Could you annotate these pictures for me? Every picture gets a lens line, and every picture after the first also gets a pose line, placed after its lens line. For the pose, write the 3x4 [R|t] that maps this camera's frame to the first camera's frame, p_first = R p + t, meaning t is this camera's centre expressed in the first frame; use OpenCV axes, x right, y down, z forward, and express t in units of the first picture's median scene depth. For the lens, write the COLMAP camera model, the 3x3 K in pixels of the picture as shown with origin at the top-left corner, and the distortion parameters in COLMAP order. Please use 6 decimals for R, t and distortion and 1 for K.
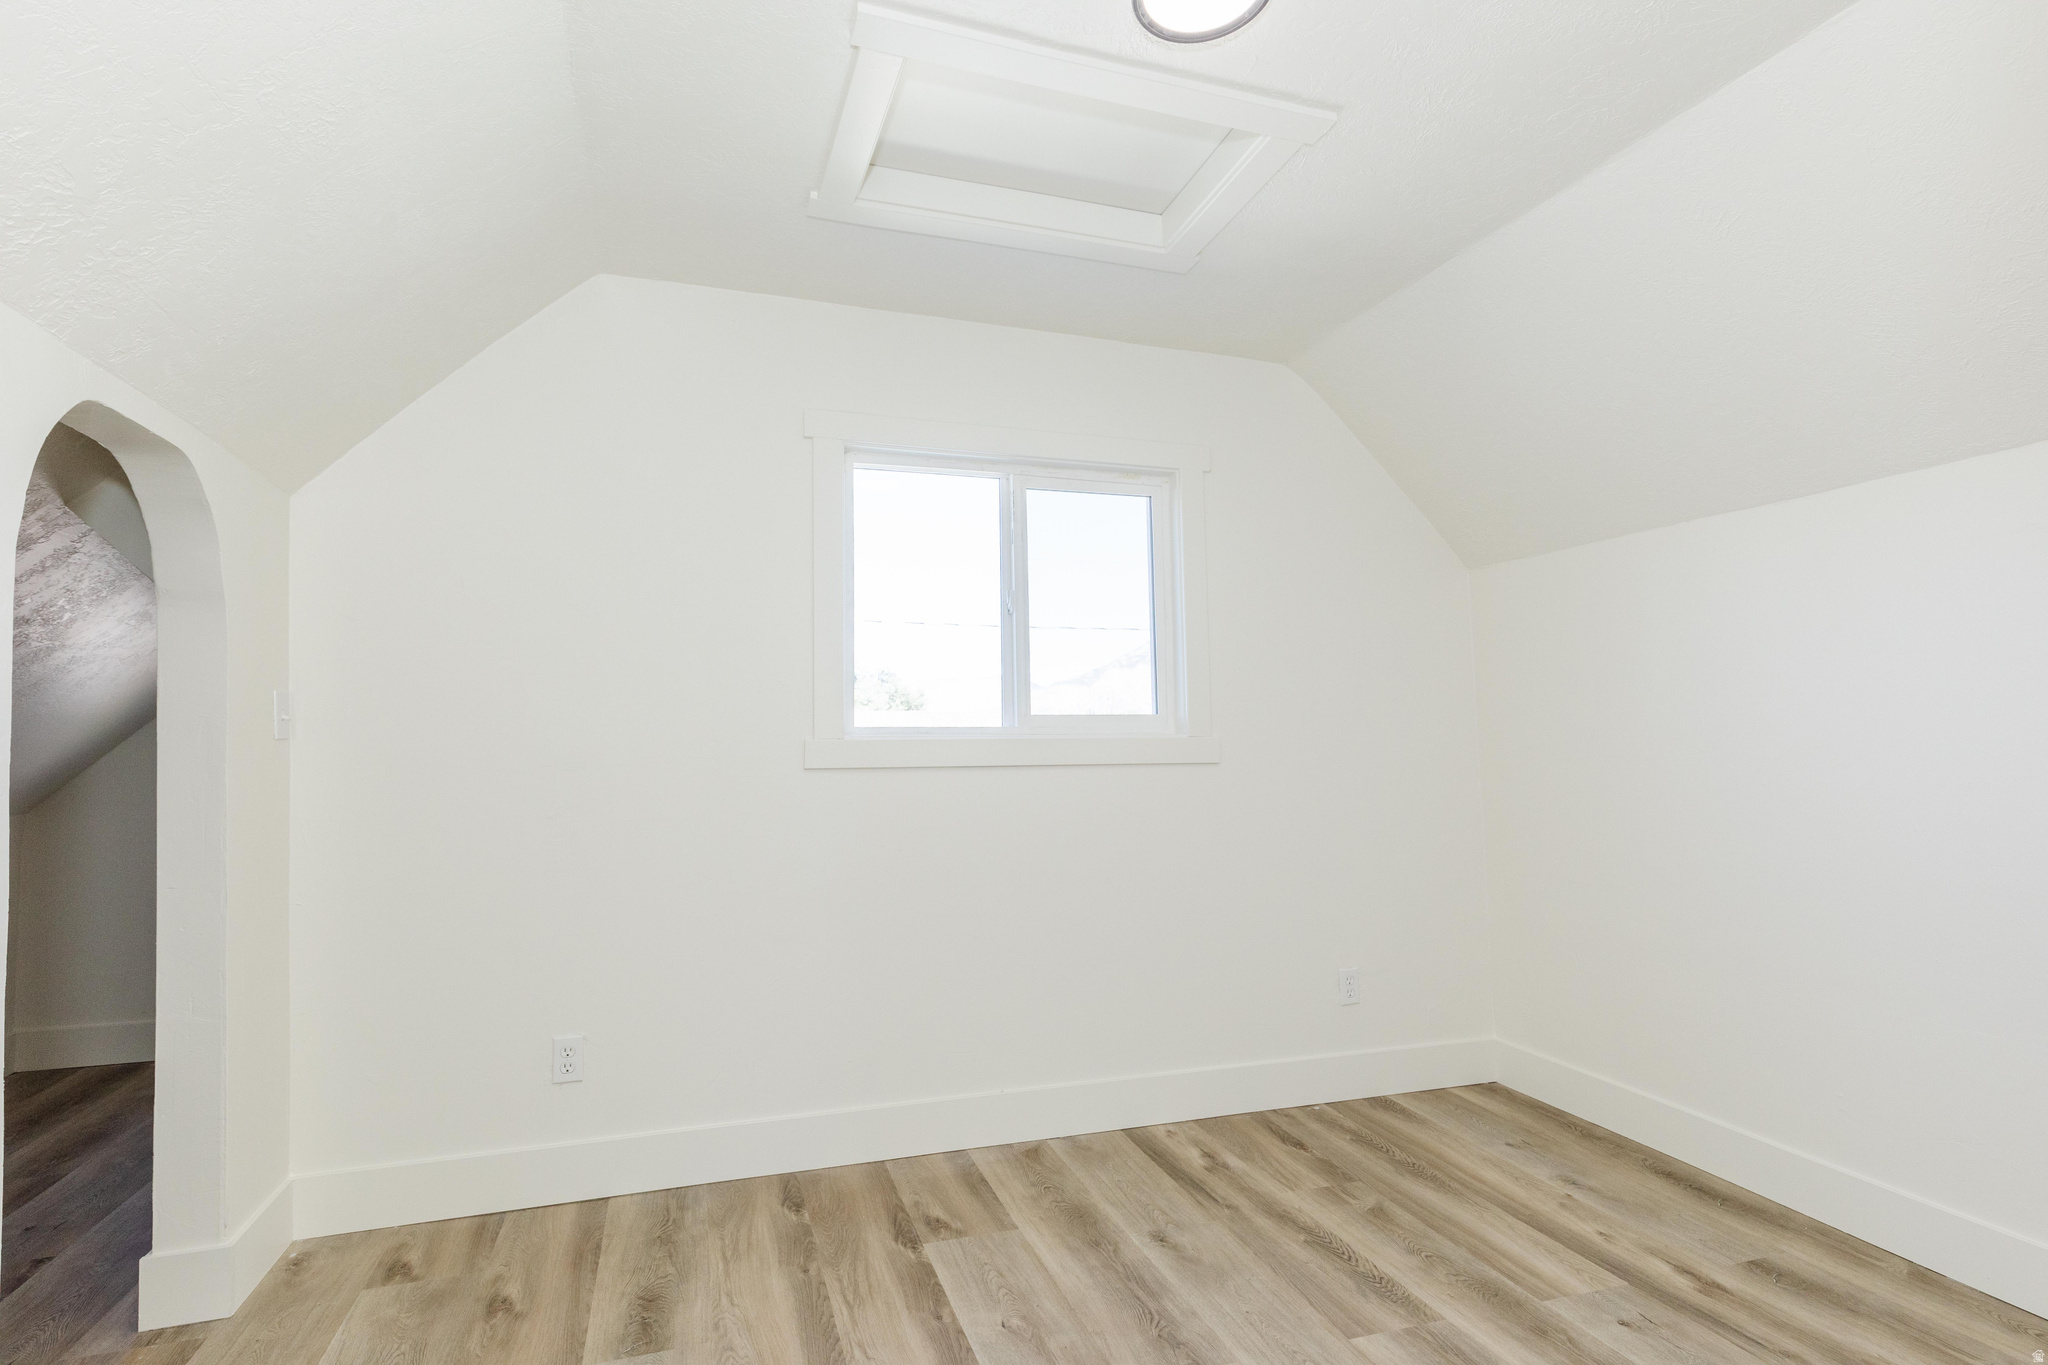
lens RADIAL K [[927.2, 0, 1045.9], [0, 927.2, 747.9], [0, 0, 1]] dist [0.013742, -0.003122]
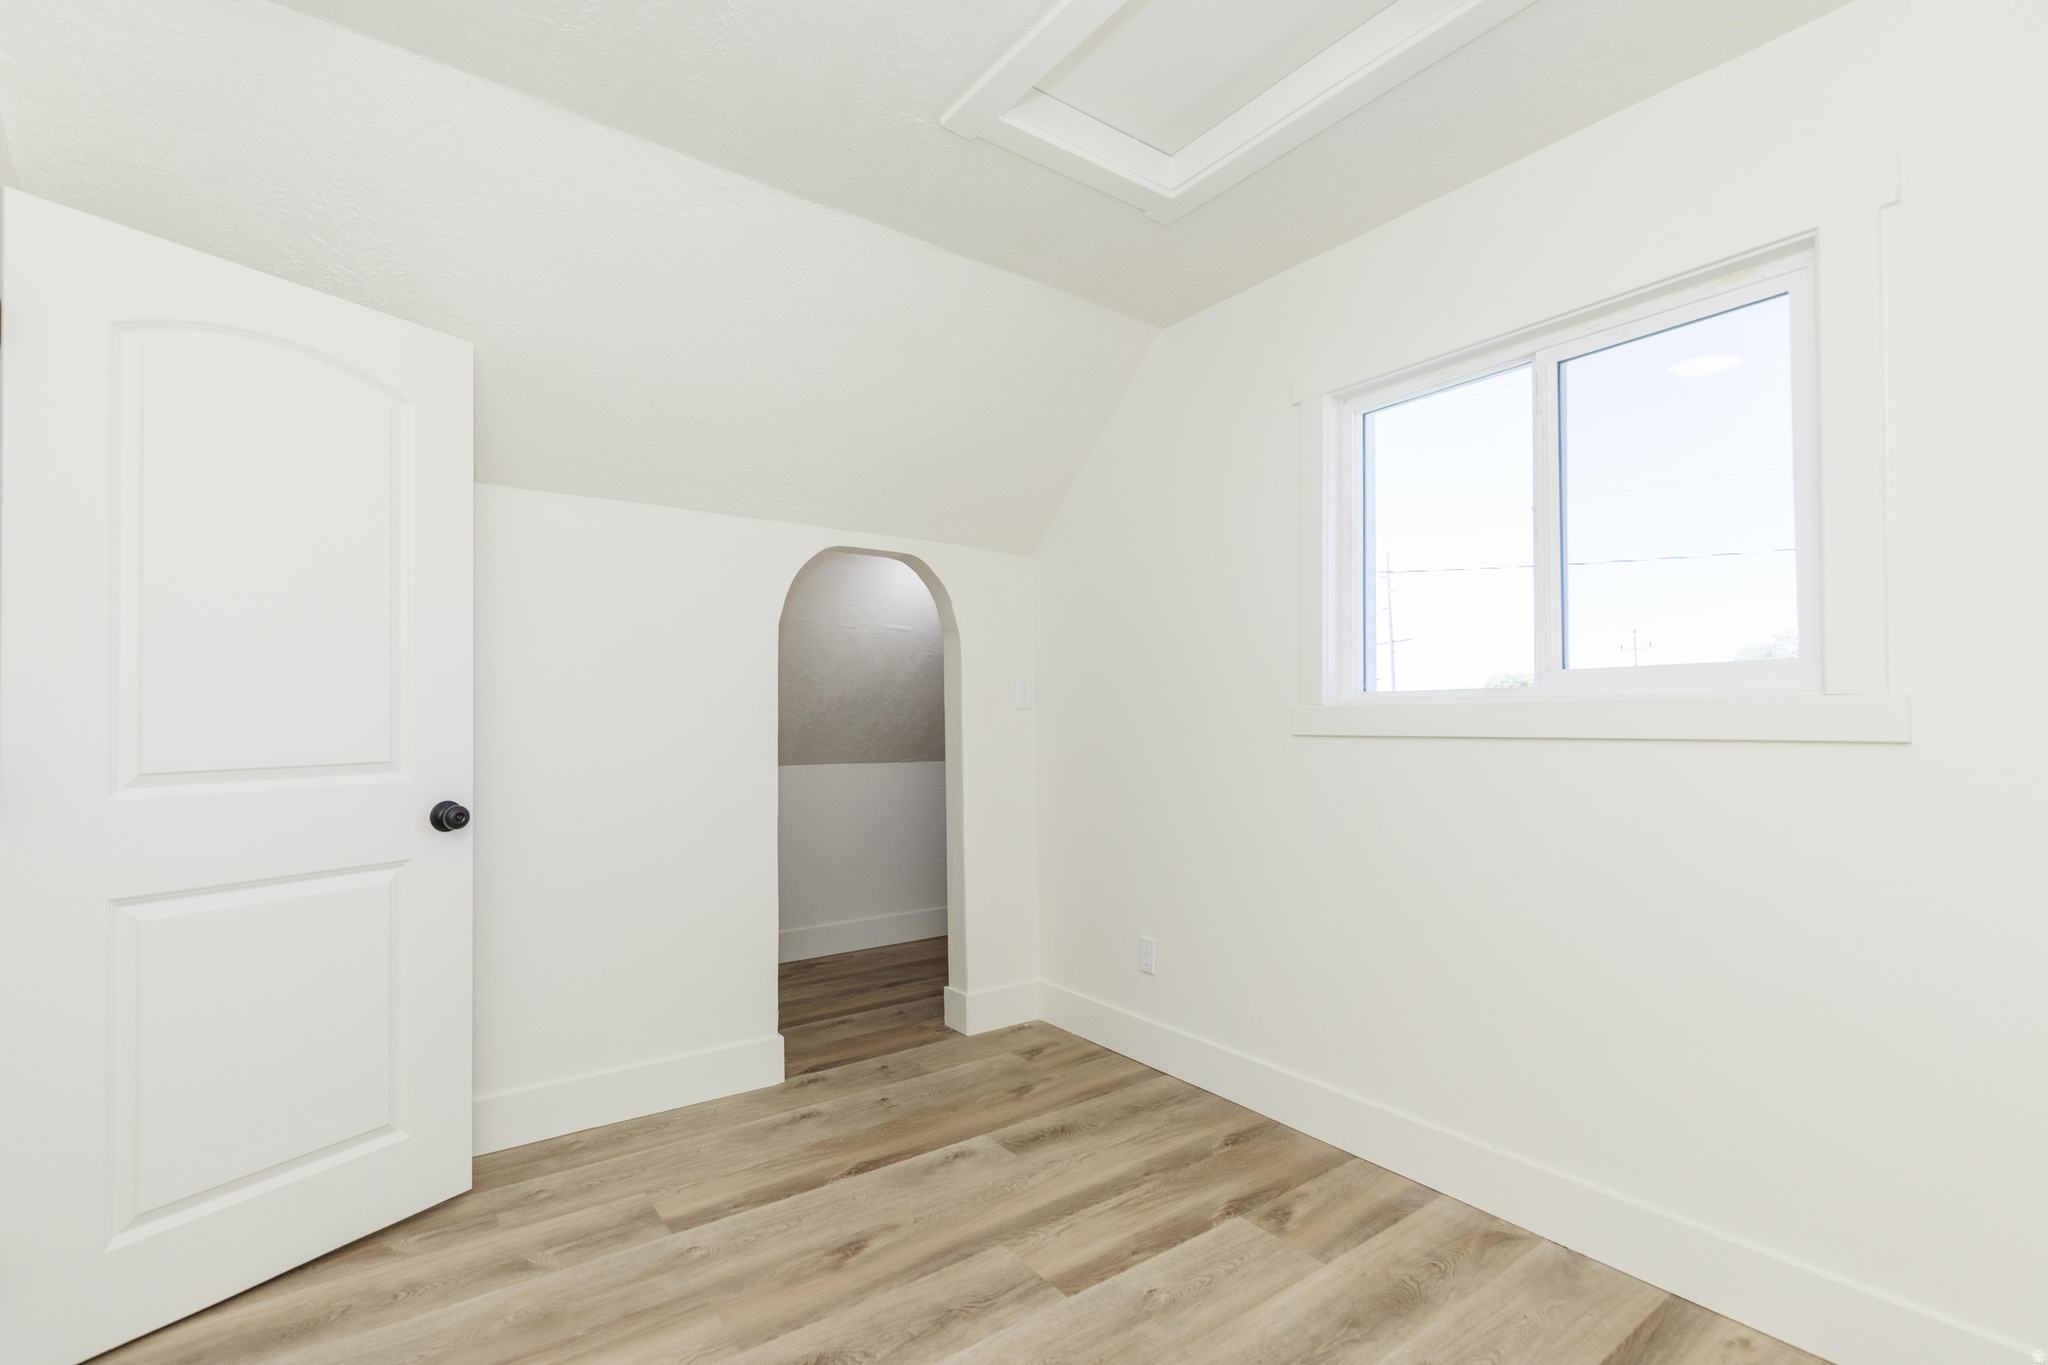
lens RADIAL K [[927.2, 0, 1026.8], [0, 927.2, 689.9], [0, 0, 1]] dist [0.013742, -0.003122]
pose [[0.334875, -0.025981, -0.941904, 0.727142], [0.003471, 0.999647, -0.026340, -0.001038], [0.942256, 0.005552, 0.334847, 0.445376]]
